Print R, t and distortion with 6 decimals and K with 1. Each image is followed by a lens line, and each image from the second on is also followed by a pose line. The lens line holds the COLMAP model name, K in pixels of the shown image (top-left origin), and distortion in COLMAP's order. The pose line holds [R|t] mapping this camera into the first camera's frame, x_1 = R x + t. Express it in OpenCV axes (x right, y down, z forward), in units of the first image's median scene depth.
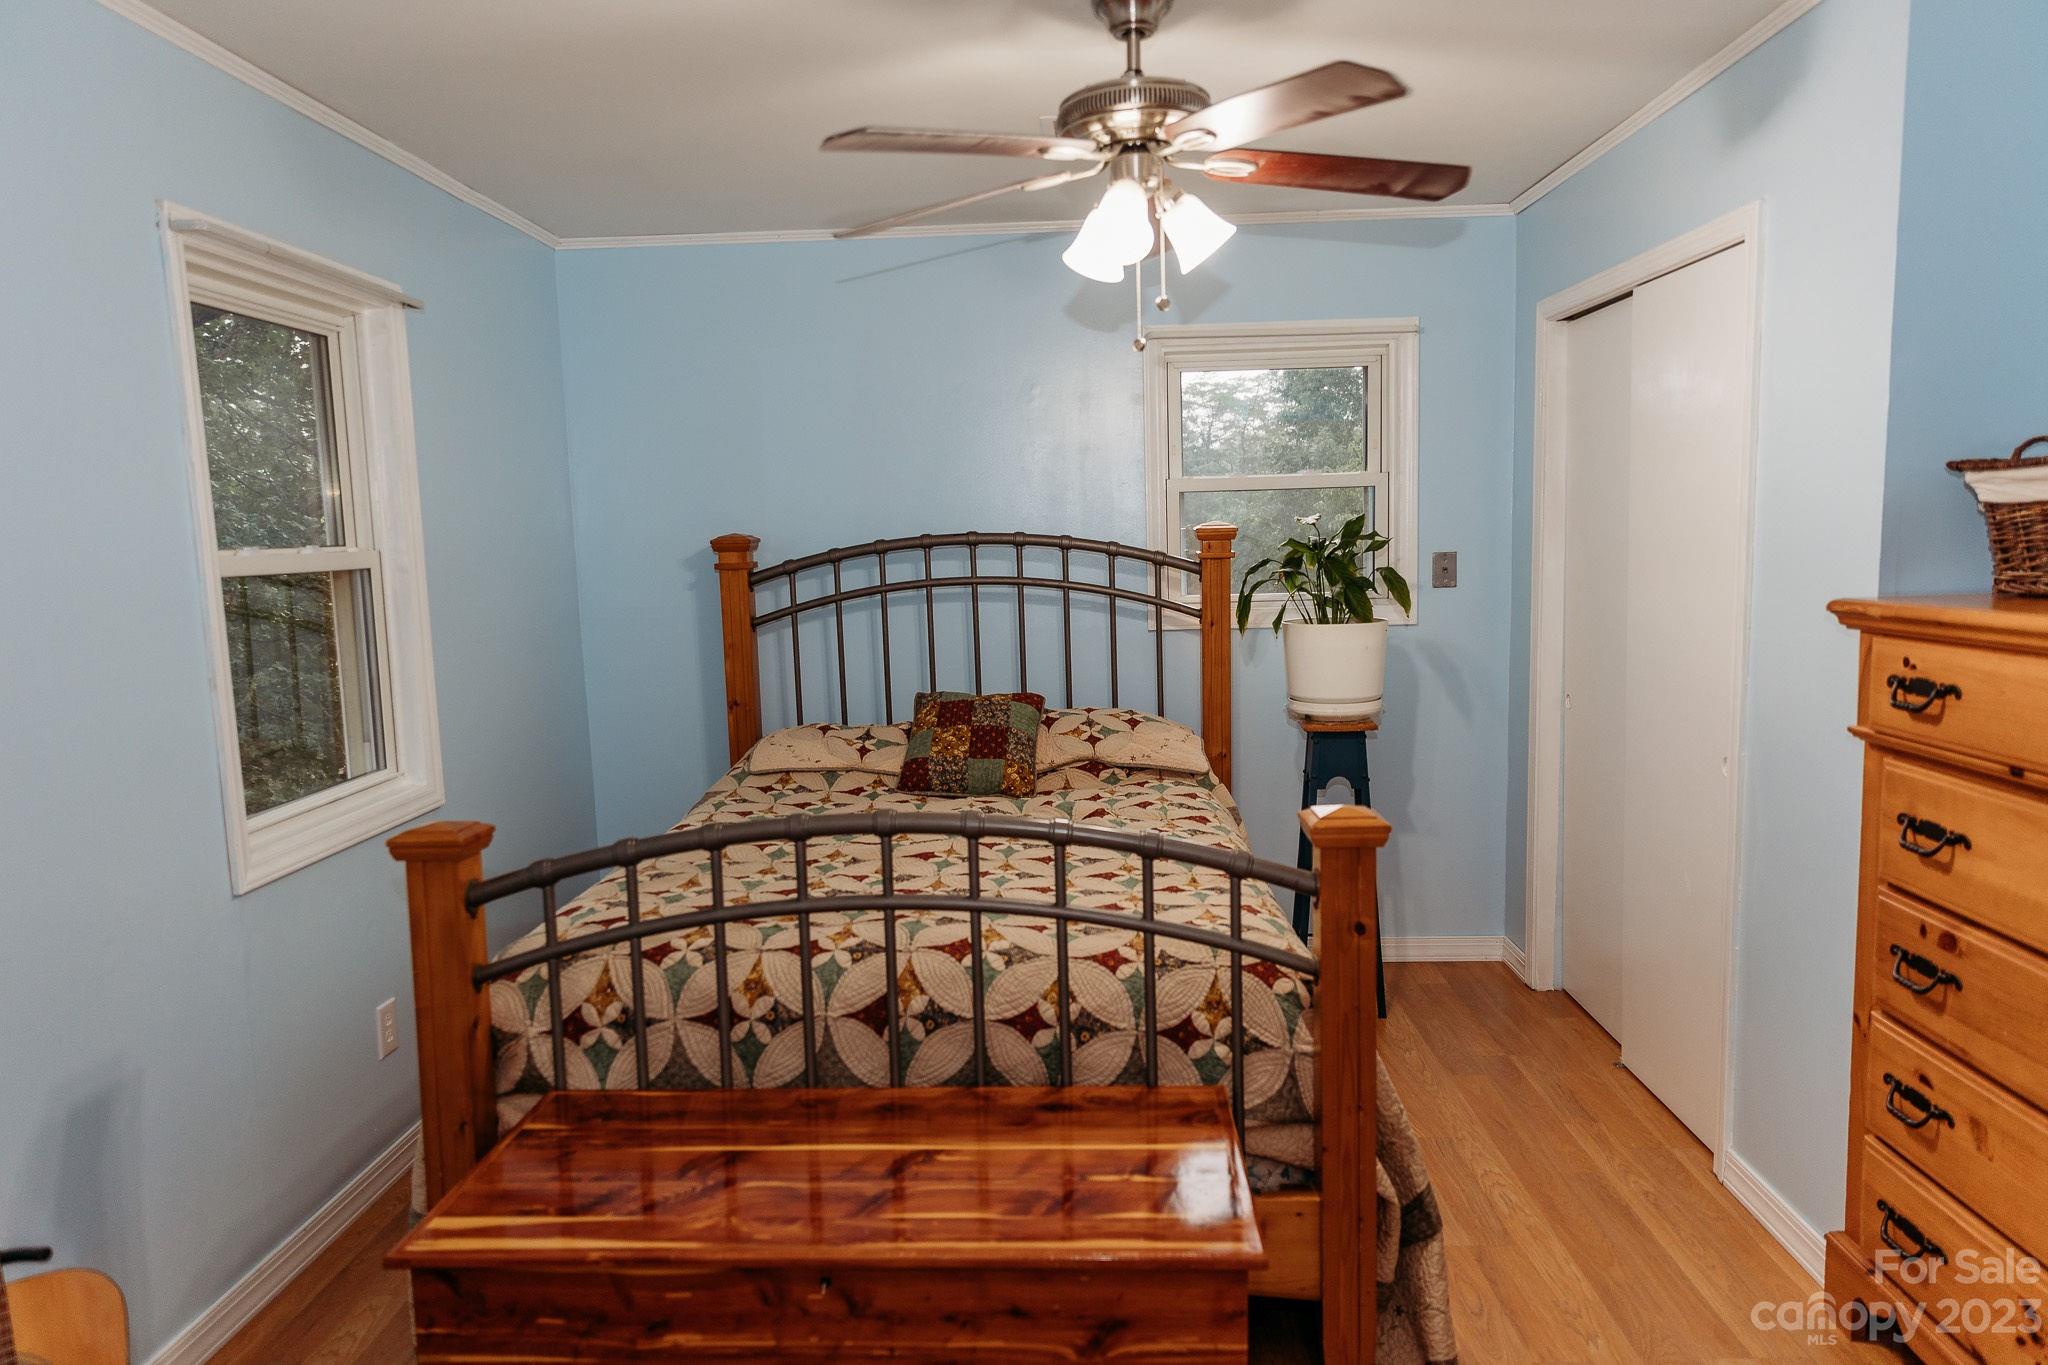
lens RADIAL K [[1354.2, 0, 1025.2], [0, 1354.2, 683.0], [0, 0, 1]] dist [0.013542, 0.002503]
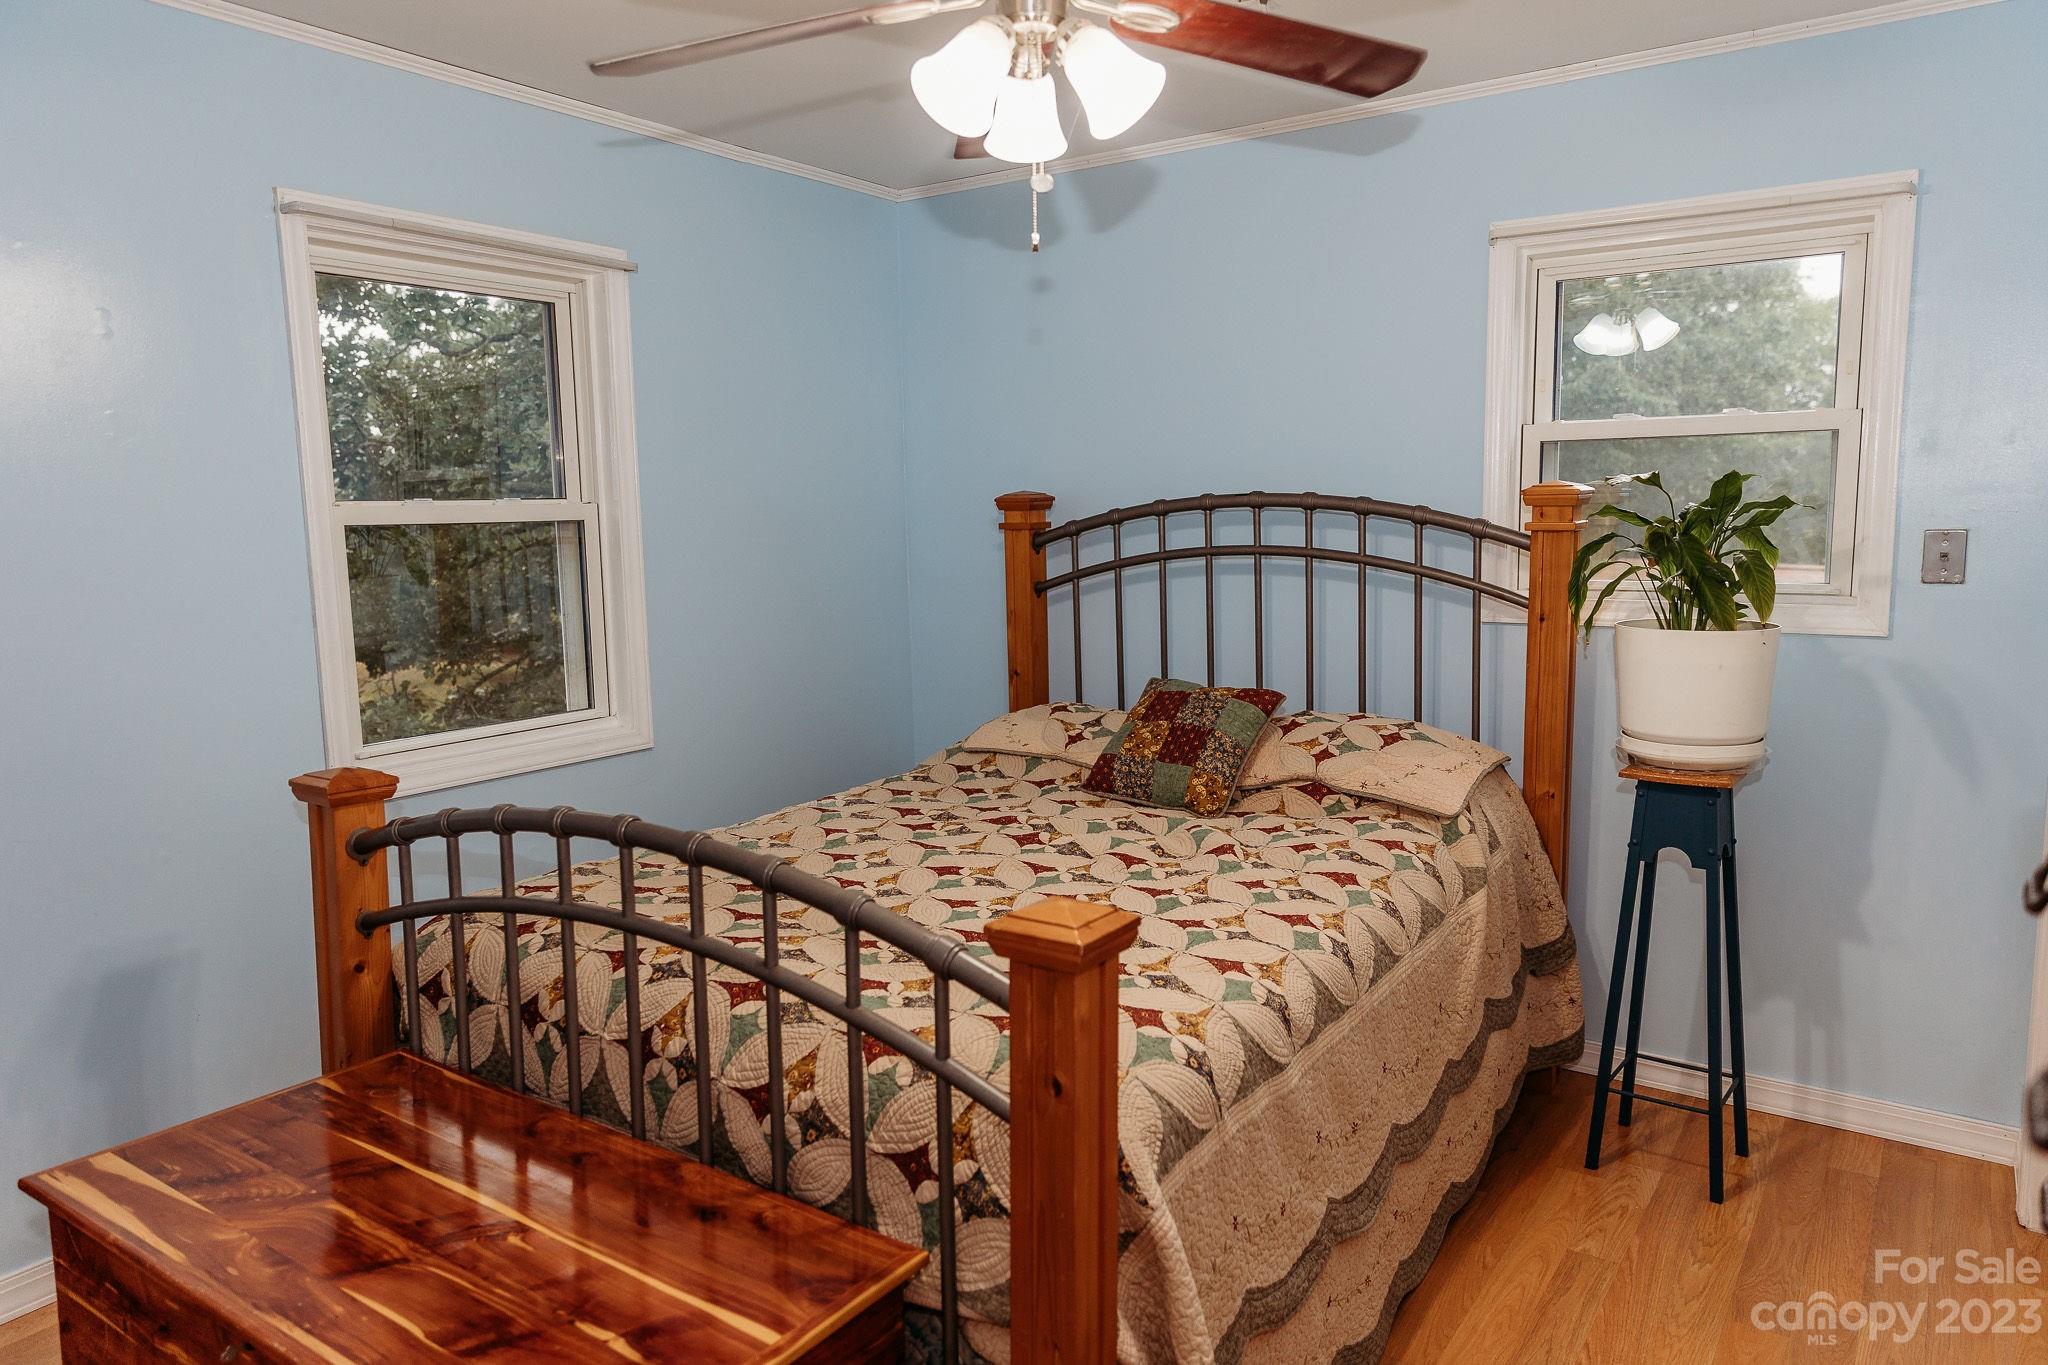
lens RADIAL K [[1354.2, 0, 1023.1], [0, 1354.2, 677.6], [0, 0, 1]] dist [0.013542, 0.002503]
pose [[0.844964, 0.083766, -0.528222, 0.312013], [-0.068285, 0.996472, 0.048790, -0.030016], [0.530446, -0.005156, 0.847703, 0.227397]]
